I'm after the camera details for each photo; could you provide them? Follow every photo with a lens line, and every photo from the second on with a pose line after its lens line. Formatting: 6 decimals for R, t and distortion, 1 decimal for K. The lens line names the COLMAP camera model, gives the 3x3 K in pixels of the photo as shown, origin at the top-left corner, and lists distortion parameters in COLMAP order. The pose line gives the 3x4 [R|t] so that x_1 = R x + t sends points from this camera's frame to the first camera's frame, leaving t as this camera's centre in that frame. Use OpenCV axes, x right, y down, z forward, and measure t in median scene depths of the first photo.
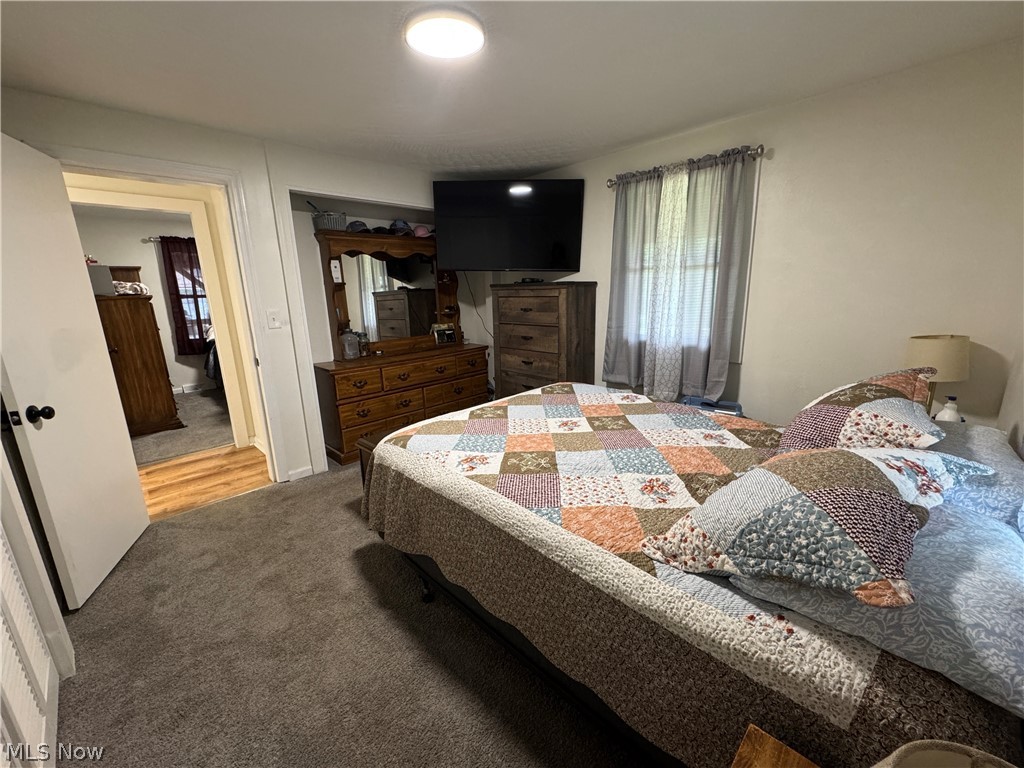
lens RADIAL K [[410.9, 0, 516.9], [0, 410.9, 388.0], [0, 0, 1]] dist [0.000435, -0.000829]
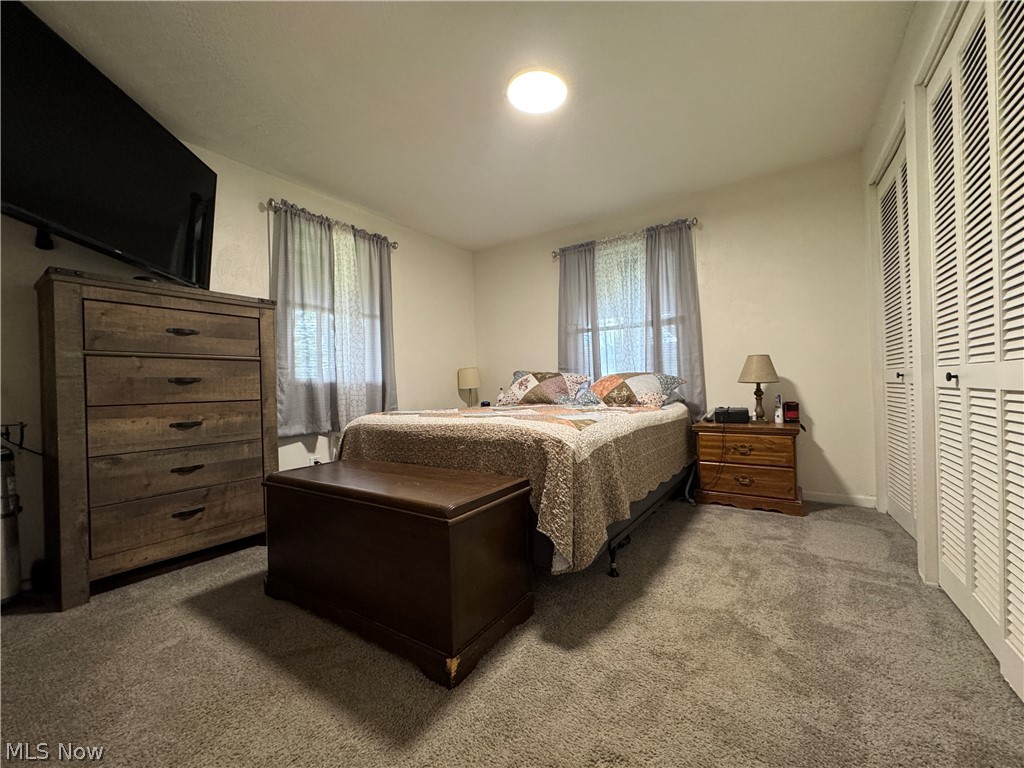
lens RADIAL K [[410.9, 0, 516.7], [0, 410.9, 385.7], [0, 0, 1]] dist [0.000435, -0.000829]
pose [[-0.173799, 0.035549, 0.984139, -0.755136], [0.263675, 0.964540, 0.011724, -0.001676], [-0.948825, 0.261531, -0.177009, 0.821556]]
